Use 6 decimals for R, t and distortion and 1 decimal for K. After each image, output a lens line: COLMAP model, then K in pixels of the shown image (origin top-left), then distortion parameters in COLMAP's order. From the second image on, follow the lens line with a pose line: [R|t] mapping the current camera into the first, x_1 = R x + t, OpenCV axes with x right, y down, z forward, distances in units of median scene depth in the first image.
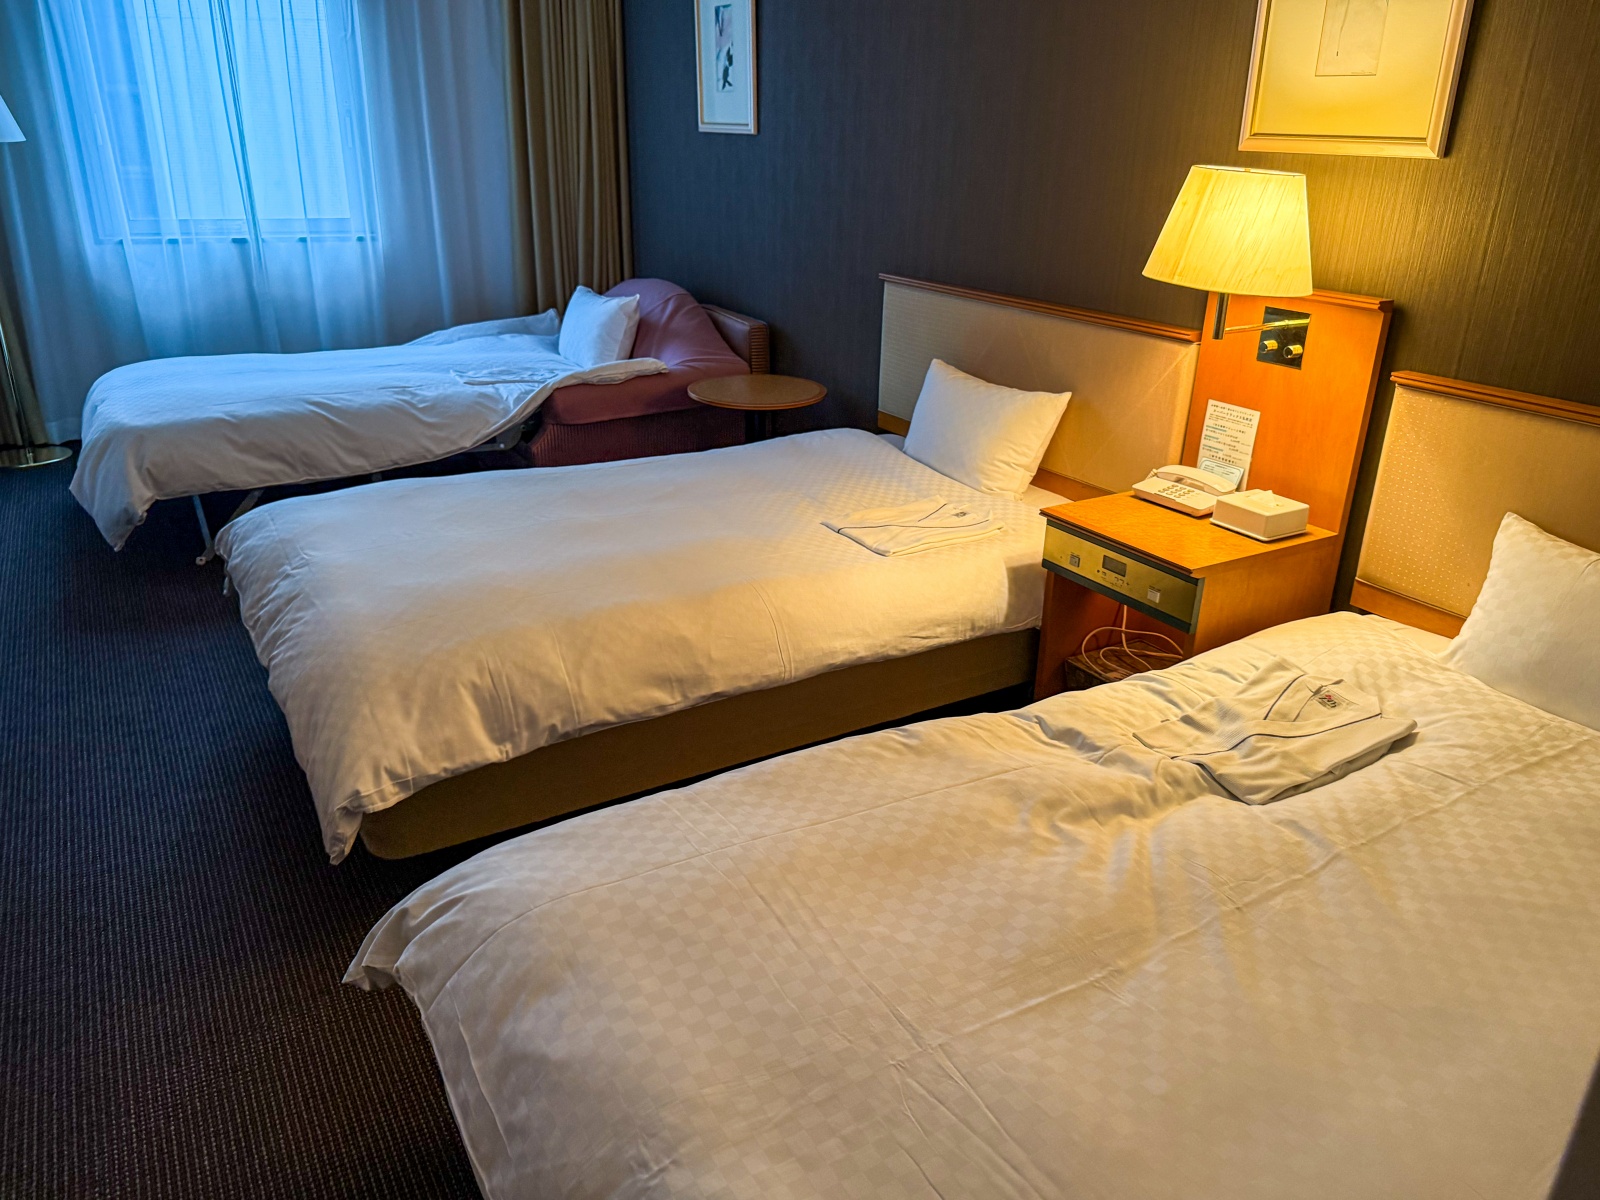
lens RADIAL K [[1181.2, 0, 794.8], [0, 1181.2, 605.6], [0, 0, 1]] dist [0.001767, -0.010857]
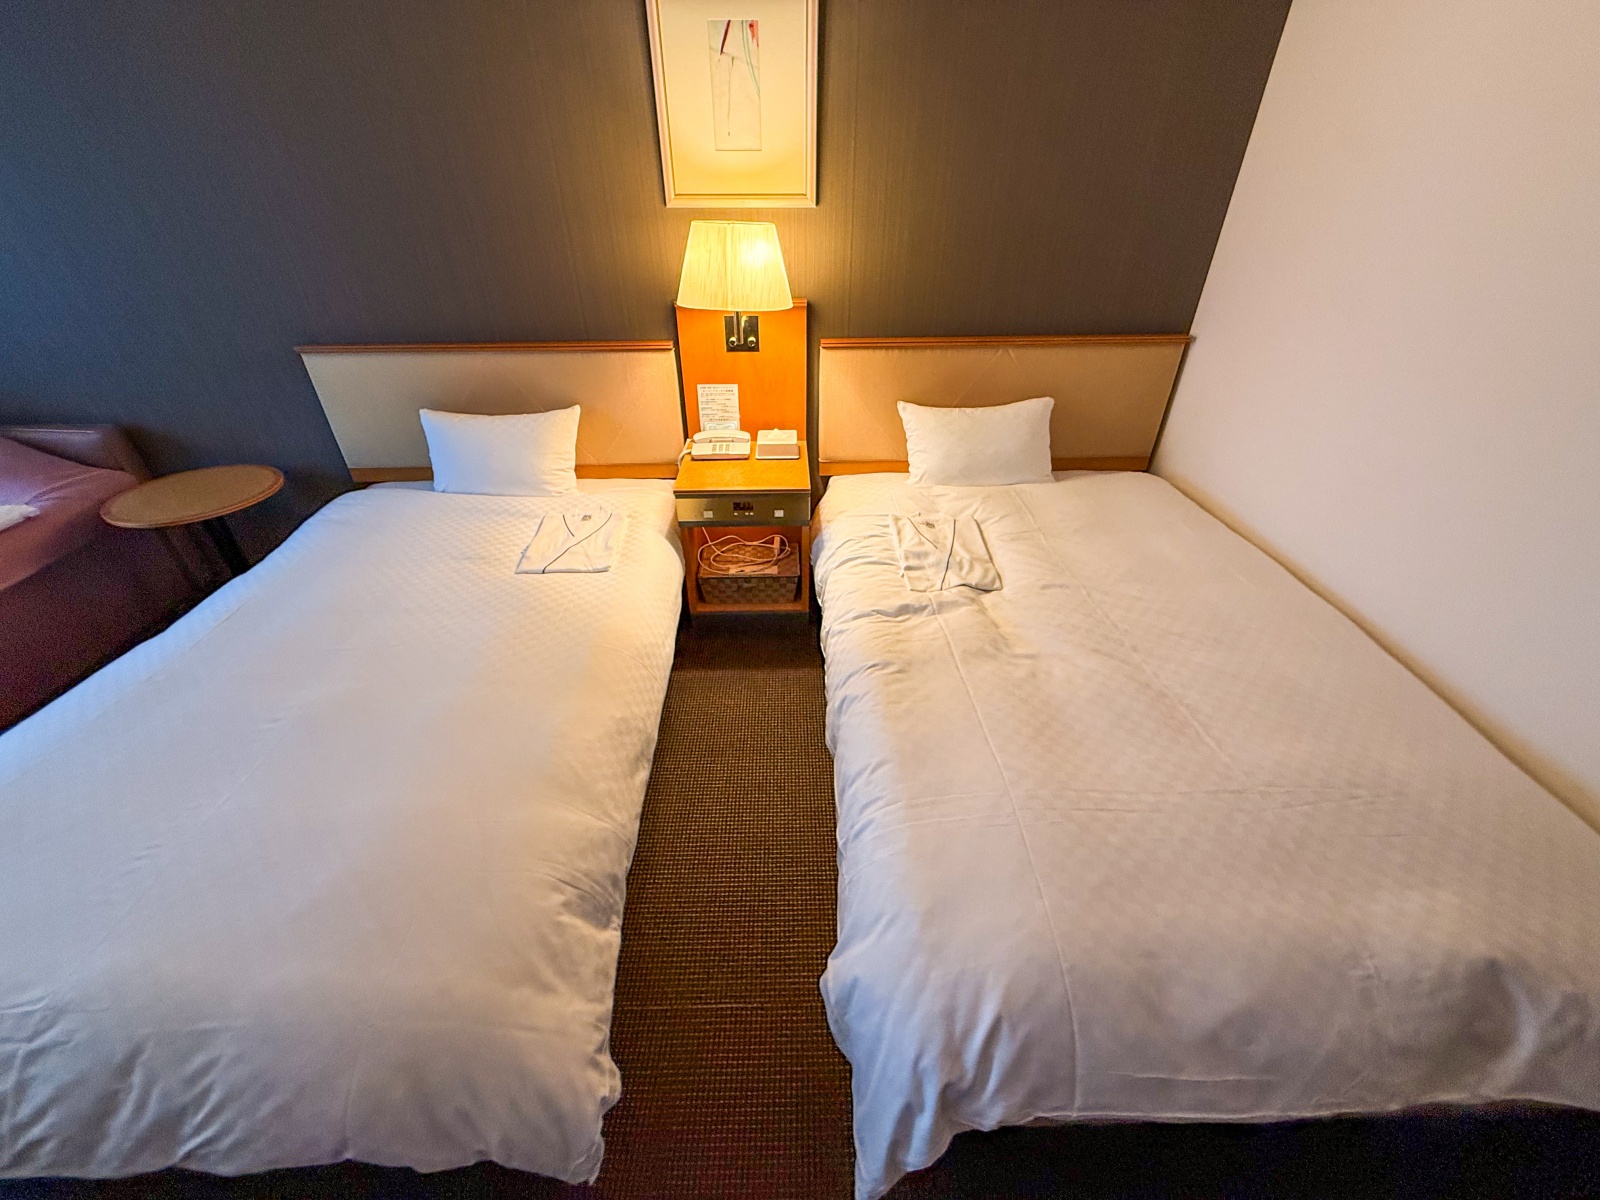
lens RADIAL K [[624.4, 0, 801.3], [0, 624.4, 603.6], [0, 0, 1]] dist [-0.008663, -0.000556]
pose [[0.473160, -0.501495, 0.724308, -0.233861], [0.337250, 0.862646, 0.376967, -0.138785], [-0.813869, 0.065907, 0.577299, 0.322726]]
